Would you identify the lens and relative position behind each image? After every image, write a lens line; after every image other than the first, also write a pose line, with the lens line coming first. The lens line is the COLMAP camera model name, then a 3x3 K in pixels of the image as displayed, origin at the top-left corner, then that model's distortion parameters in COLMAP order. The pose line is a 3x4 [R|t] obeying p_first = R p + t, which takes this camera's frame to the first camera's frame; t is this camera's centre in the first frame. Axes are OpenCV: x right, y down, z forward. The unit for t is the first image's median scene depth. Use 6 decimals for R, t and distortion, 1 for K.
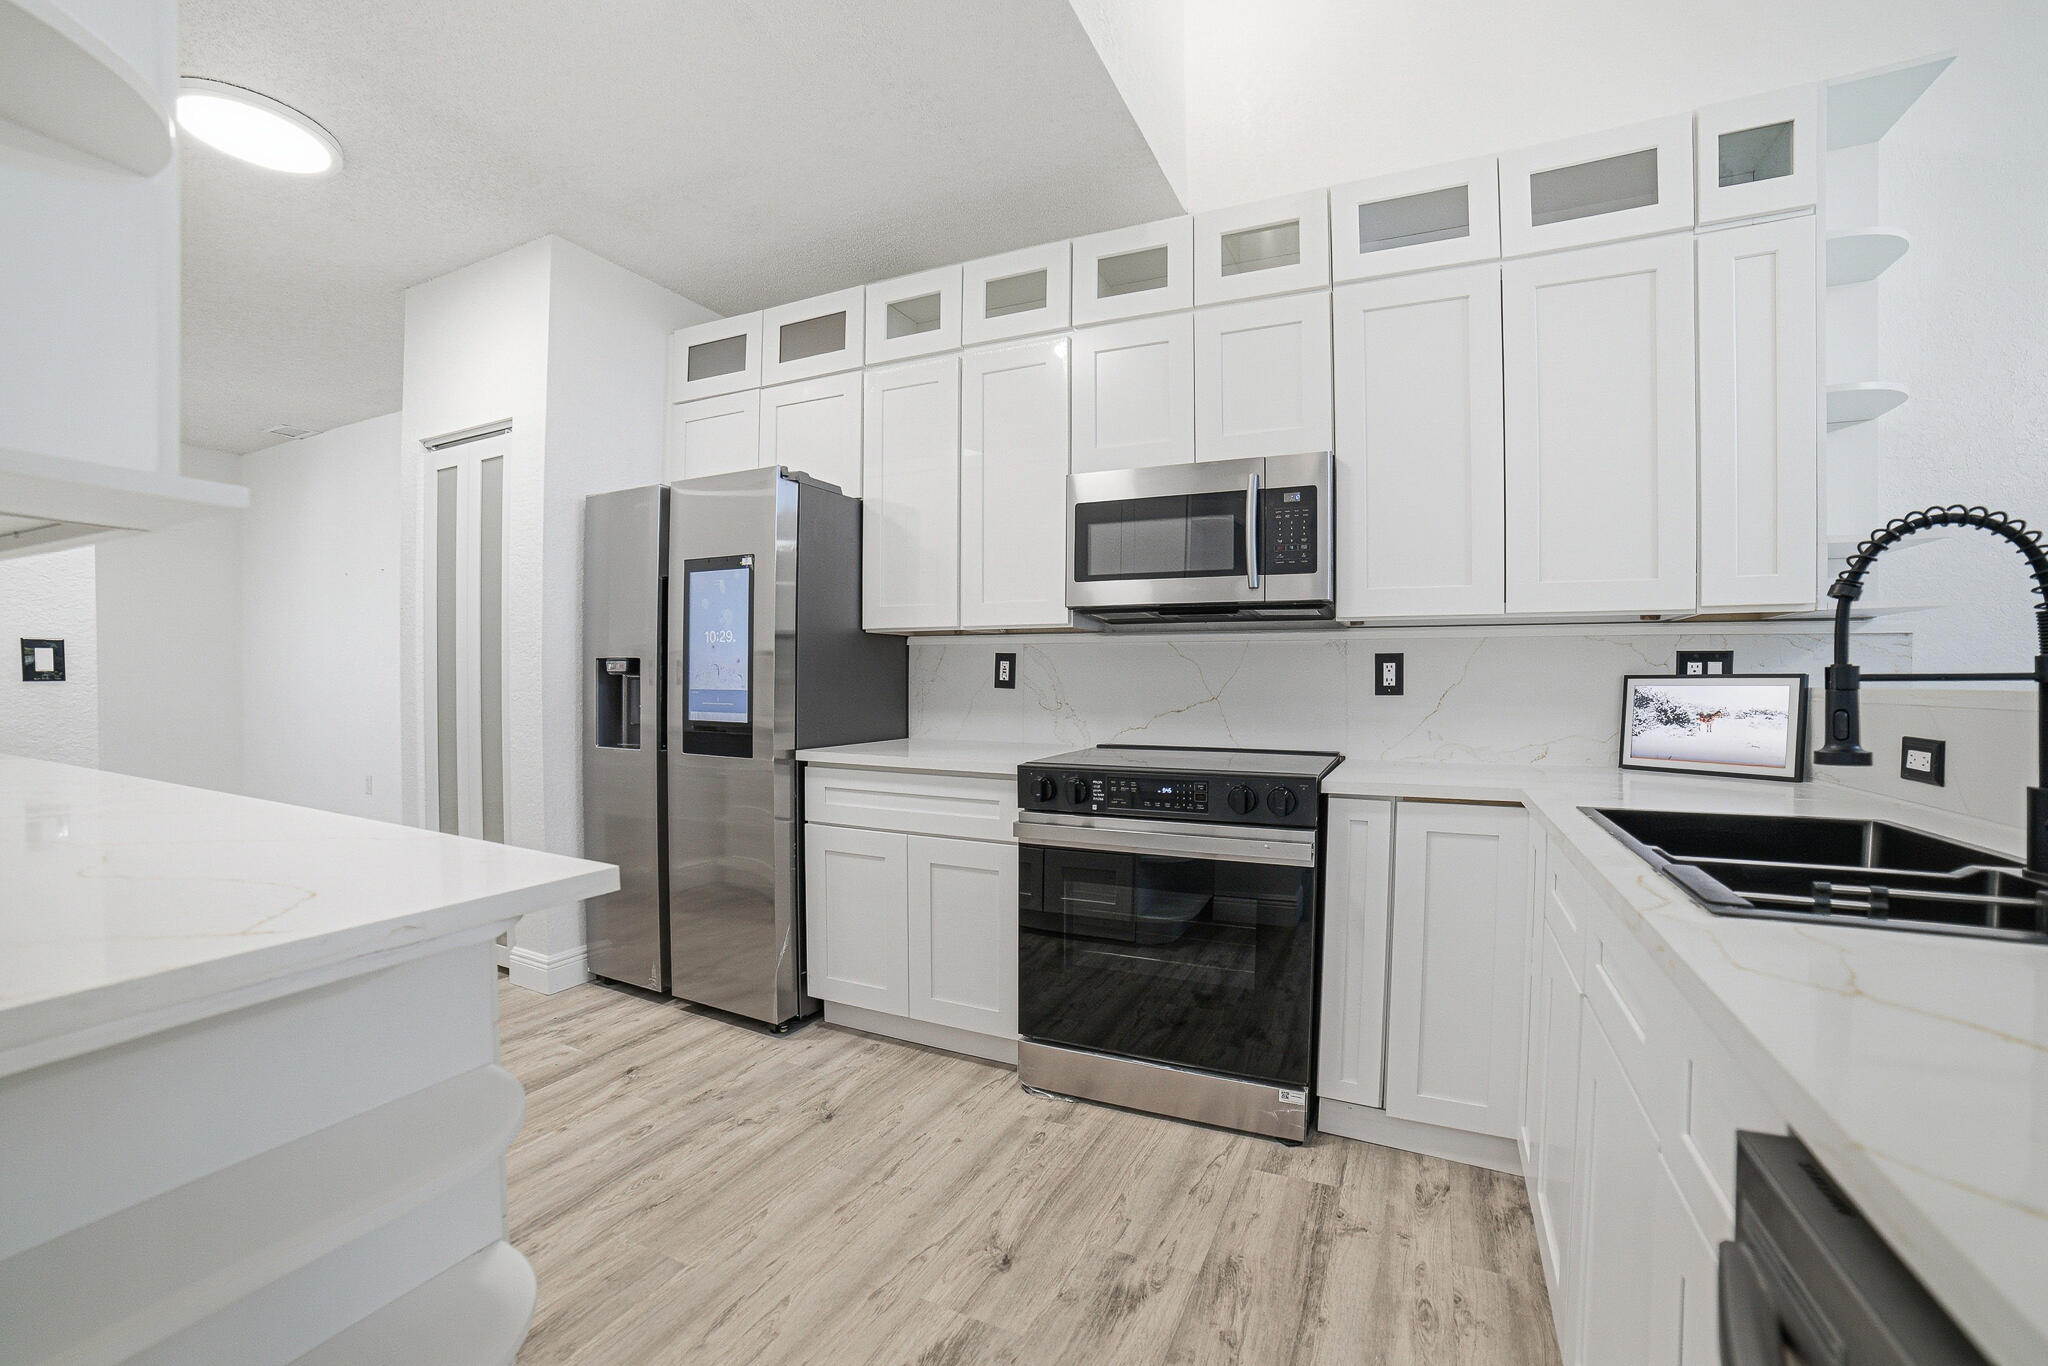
lens RADIAL K [[856.9, 0, 1028.2], [0, 856.9, 683.2], [0, 0, 1]] dist [-0.105655, 0.035159]
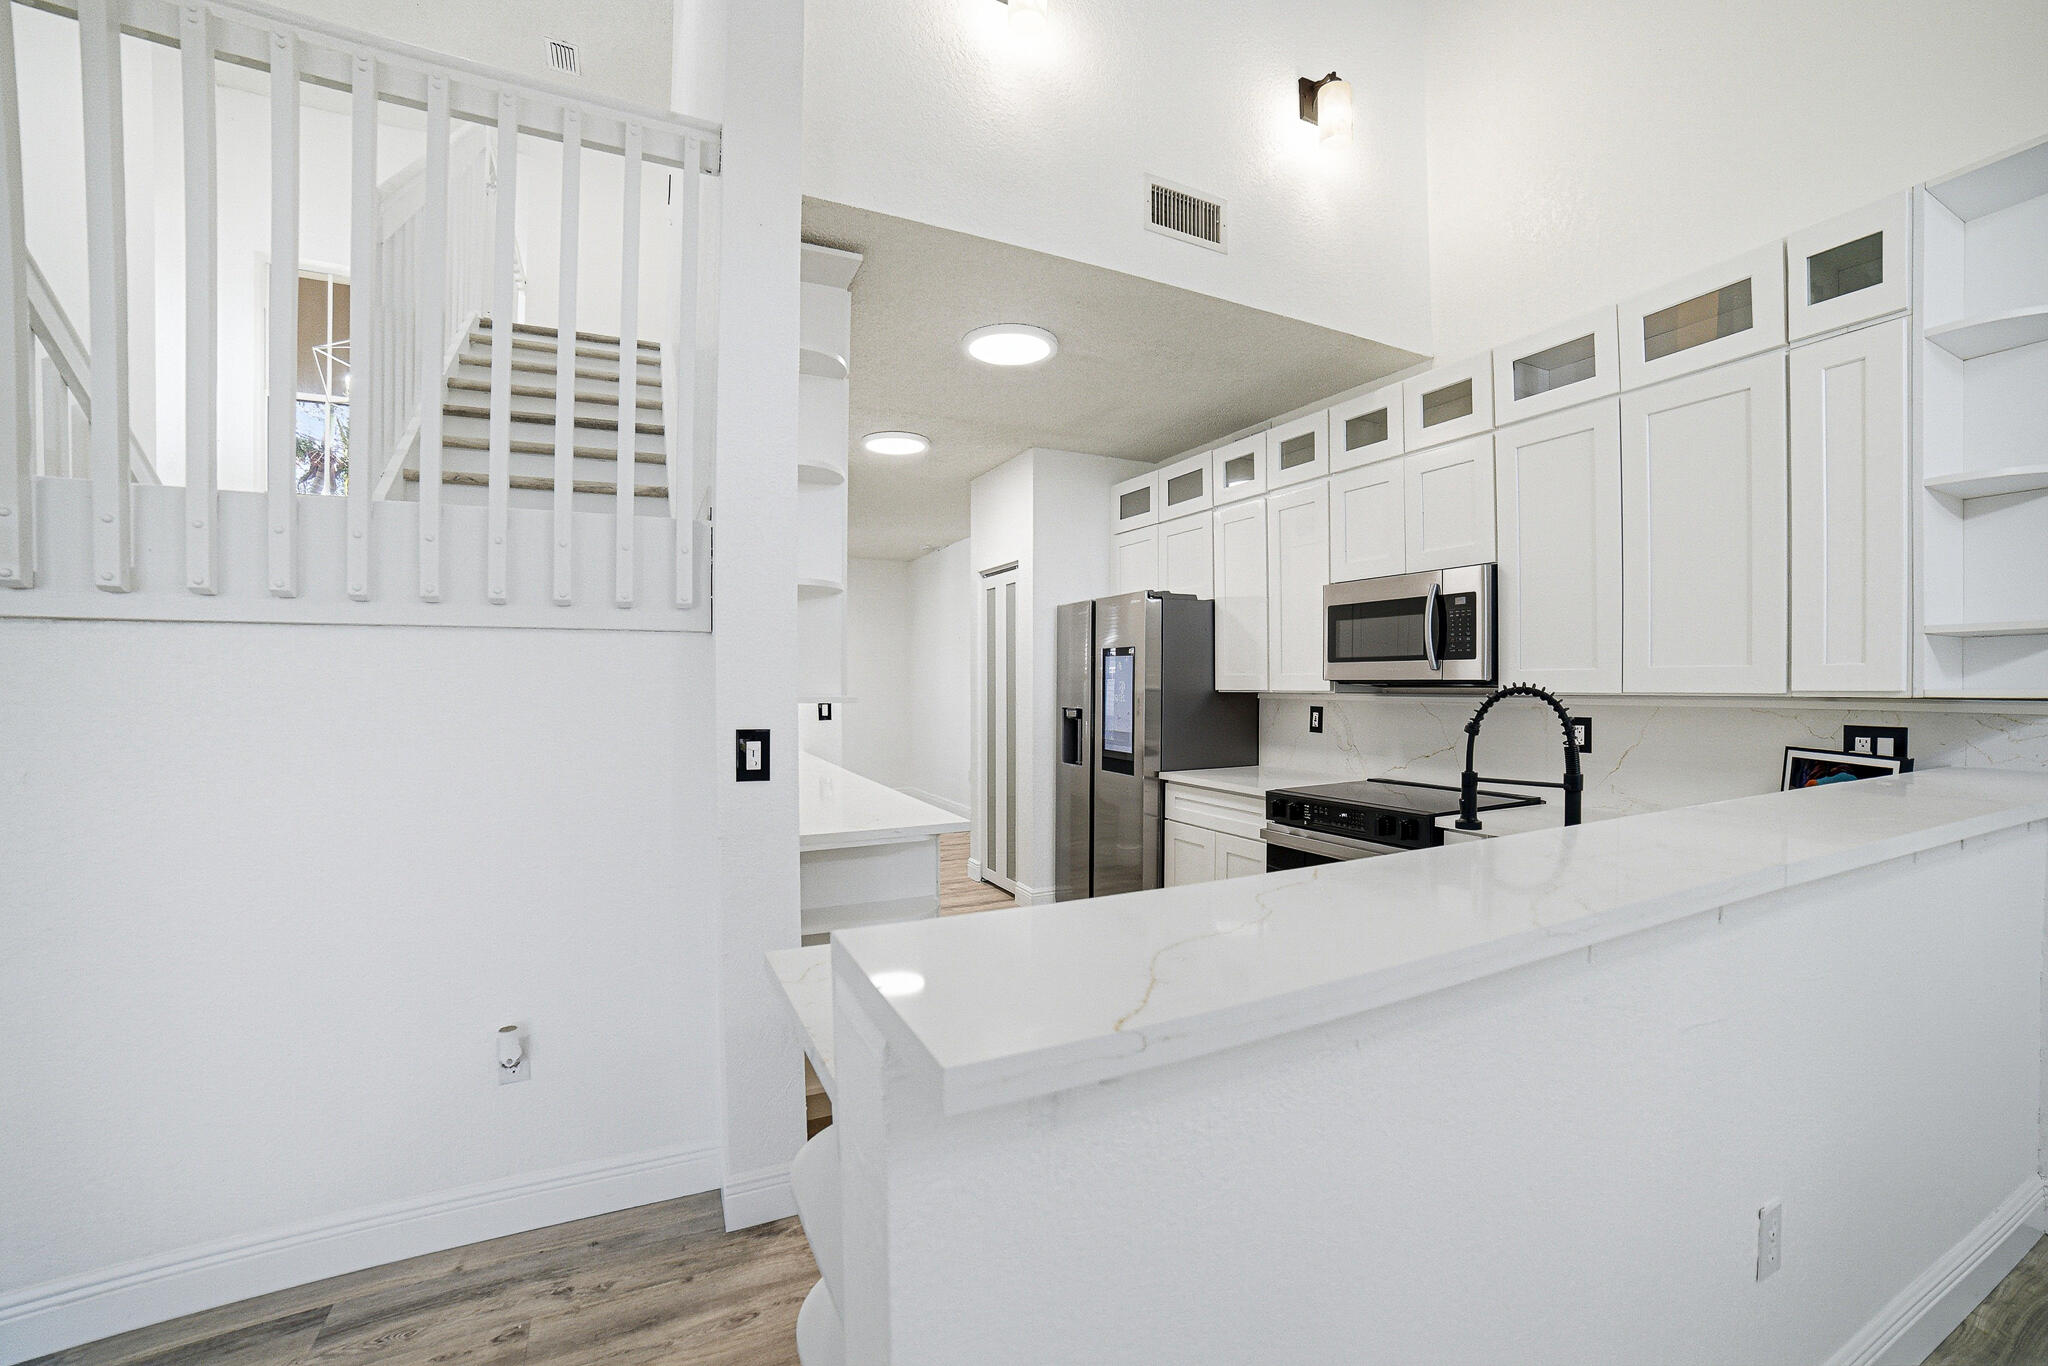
lens RADIAL K [[856.9, 0, 1028.2], [0, 856.9, 683.2], [0, 0, 1]] dist [-0.105655, 0.035159]
pose [[0.782709, -0.006925, -0.622350, 0.509368], [0.005241, 0.999976, -0.004536, -0.077419], [0.622366, 0.000289, 0.782726, -0.372117]]
